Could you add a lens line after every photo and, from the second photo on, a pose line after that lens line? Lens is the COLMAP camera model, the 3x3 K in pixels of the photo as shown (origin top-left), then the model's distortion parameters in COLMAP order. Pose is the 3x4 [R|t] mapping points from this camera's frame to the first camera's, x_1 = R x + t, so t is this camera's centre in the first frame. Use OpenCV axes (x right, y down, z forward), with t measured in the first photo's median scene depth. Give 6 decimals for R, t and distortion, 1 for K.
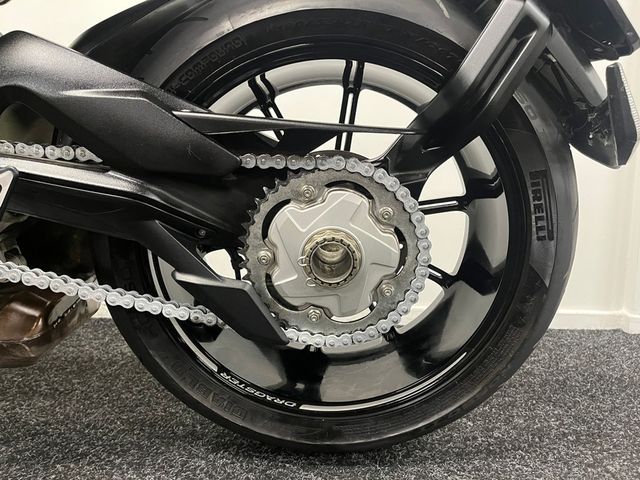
lens RADIAL K [[491.2, 0, 322.8], [0, 491.2, 237.4], [0, 0, 1]] dist [0.038387, -0.007603]
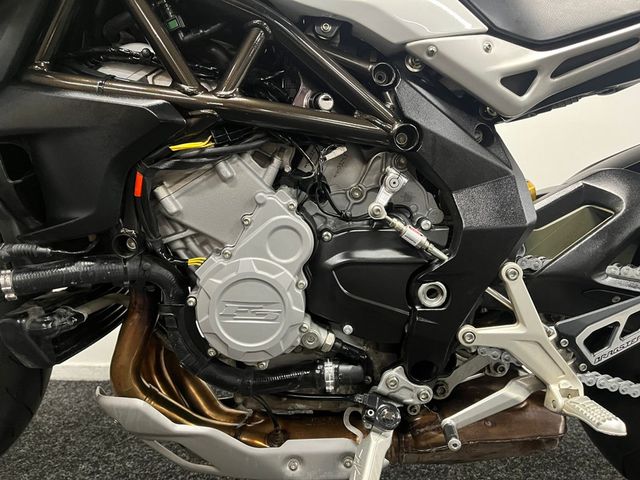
lens RADIAL K [[486.4, 0, 320.0], [0, 486.4, 240.0], [0, 0, 1]] dist [0.008690, 0.000383]
pose [[0.999048, 0.014272, 0.041232, -1.292568], [-0.010961, 0.996780, -0.079427, -0.145168], [-0.042233, 0.078900, 0.995988, -0.086774]]
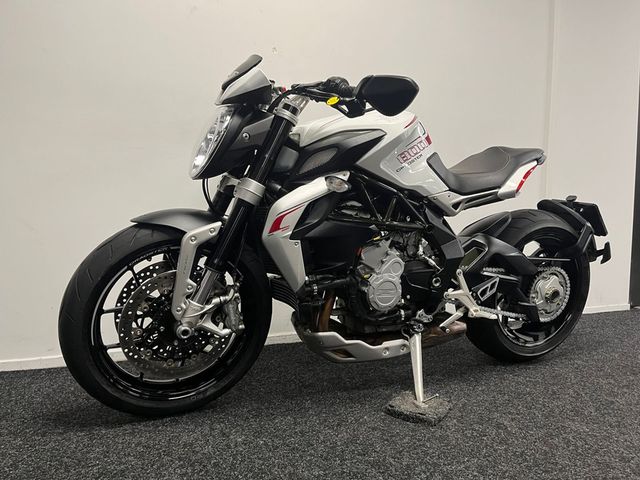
lens RADIAL K [[491.2, 0, 322.8], [0, 491.2, 237.4], [0, 0, 1]] dist [0.038387, -0.007603]
pose [[0.900971, -0.024922, 0.433164, -2.906310], [0.051282, 0.997468, -0.049275, -0.271875], [-0.430839, 0.066608, 0.899967, -1.466231]]
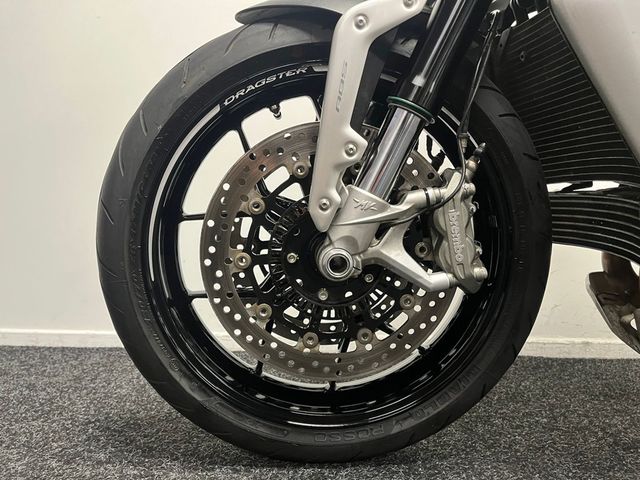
lens RADIAL K [[491.2, 0, 322.8], [0, 491.2, 237.4], [0, 0, 1]] dist [0.038387, -0.007603]
pose [[0.999462, 0.004459, 0.032493, -2.541528], [-0.000442, 0.992456, -0.122601, 0.106713], [-0.032794, 0.122520, 0.991924, 0.065814]]
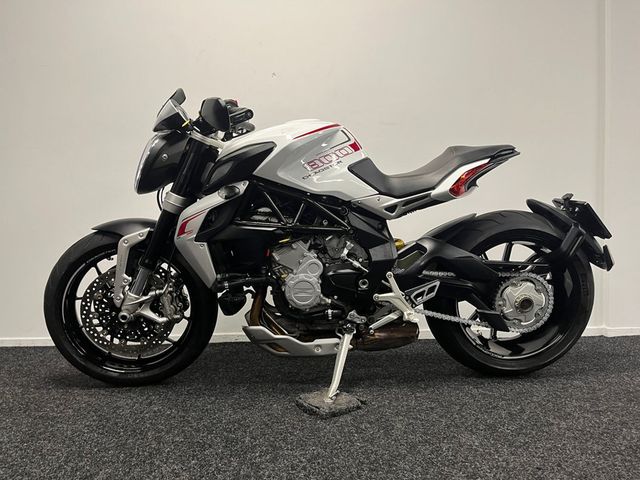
lens RADIAL K [[491.2, 0, 322.8], [0, 491.2, 237.4], [0, 0, 1]] dist [0.038387, -0.007603]
pose [[0.996814, -0.025221, 0.075668, -1.487304], [0.032156, 0.995251, -0.091876, -0.129474], [-0.072992, 0.094016, 0.992891, -2.091952]]
